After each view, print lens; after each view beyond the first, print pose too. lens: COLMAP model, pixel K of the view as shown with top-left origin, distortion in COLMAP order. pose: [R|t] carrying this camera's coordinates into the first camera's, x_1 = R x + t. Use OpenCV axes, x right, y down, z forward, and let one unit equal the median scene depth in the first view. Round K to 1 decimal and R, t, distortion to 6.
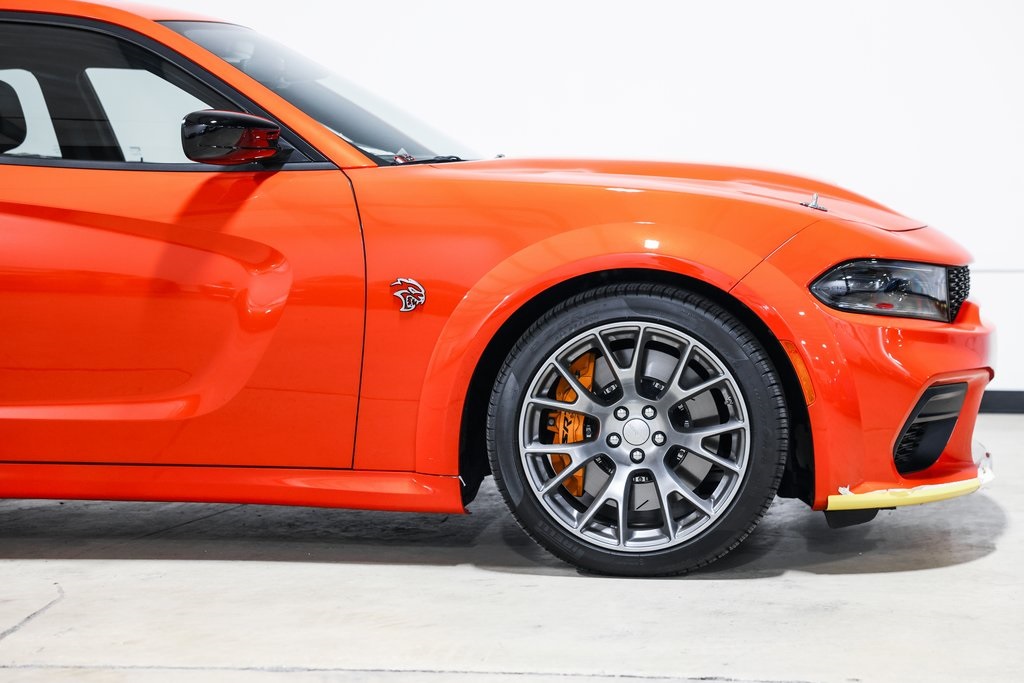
lens RADIAL K [[1978.0, 0, 512.0], [0, 1978.0, 341.5], [0, 0, 1]] dist [0.217983, -0.076053]
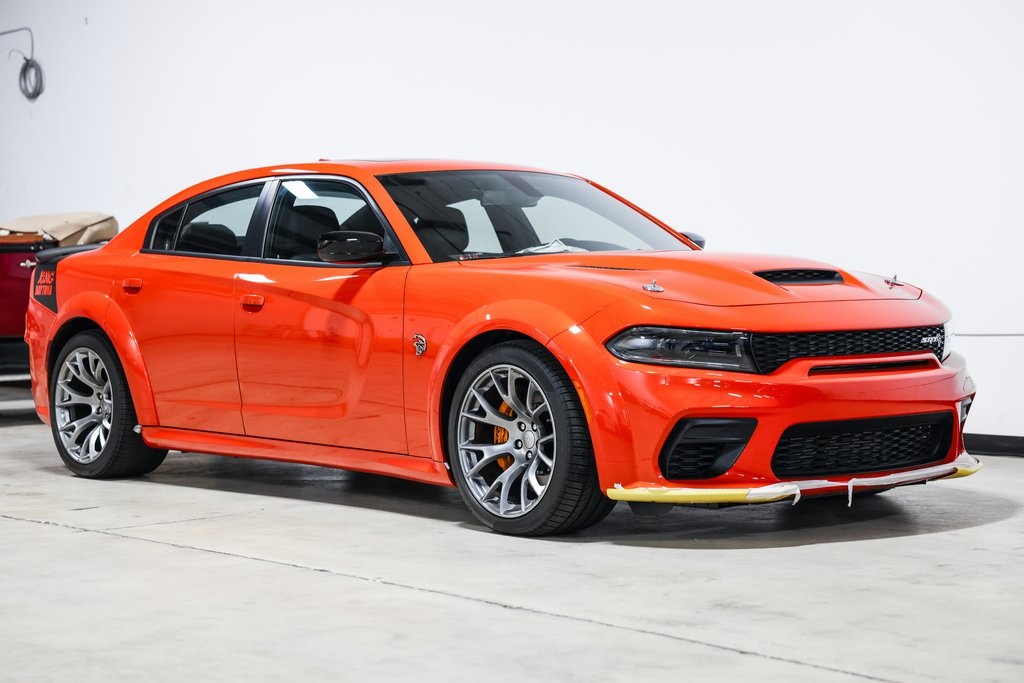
lens RADIAL K [[1978.0, 0, 512.0], [0, 1978.0, 341.5], [0, 0, 1]] dist [0.217983, -0.076053]
pose [[0.721098, 0.015010, -0.692671, 1.092395], [-0.036432, 0.999204, -0.016274, -0.003043], [0.691875, 0.036971, 0.721070, -0.082980]]
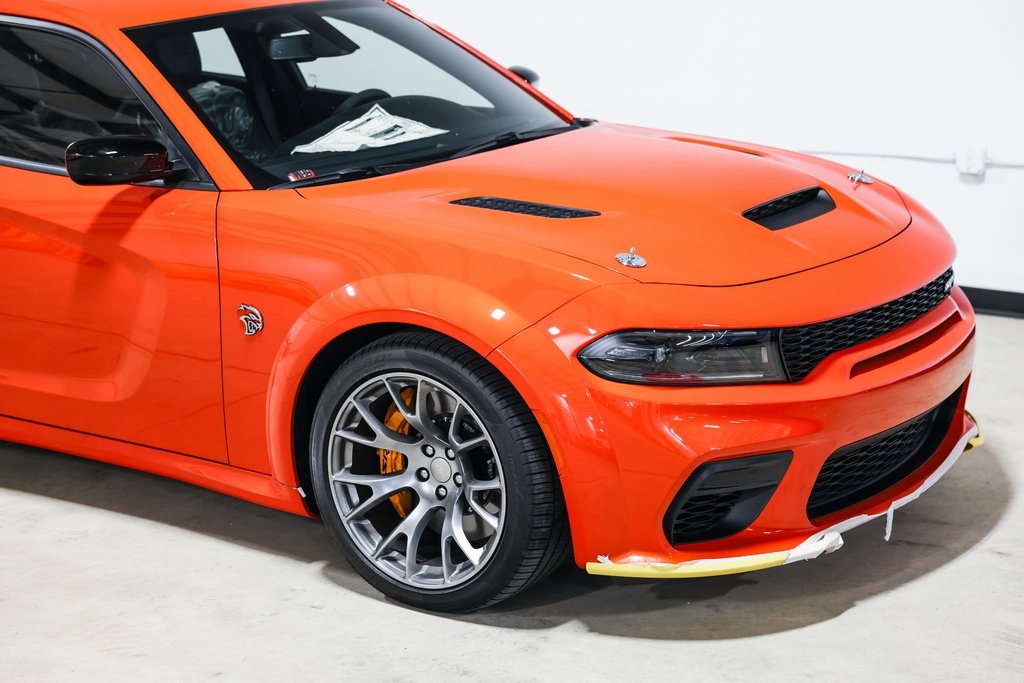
lens RADIAL K [[1978.0, 0, 512.0], [0, 1978.0, 341.5], [0, 0, 1]] dist [0.217983, -0.076053]
pose [[0.881800, 0.104378, -0.459927, 0.570764], [-0.019634, 0.982481, 0.185326, -0.215153], [0.471214, -0.154391, 0.868401, 0.130070]]
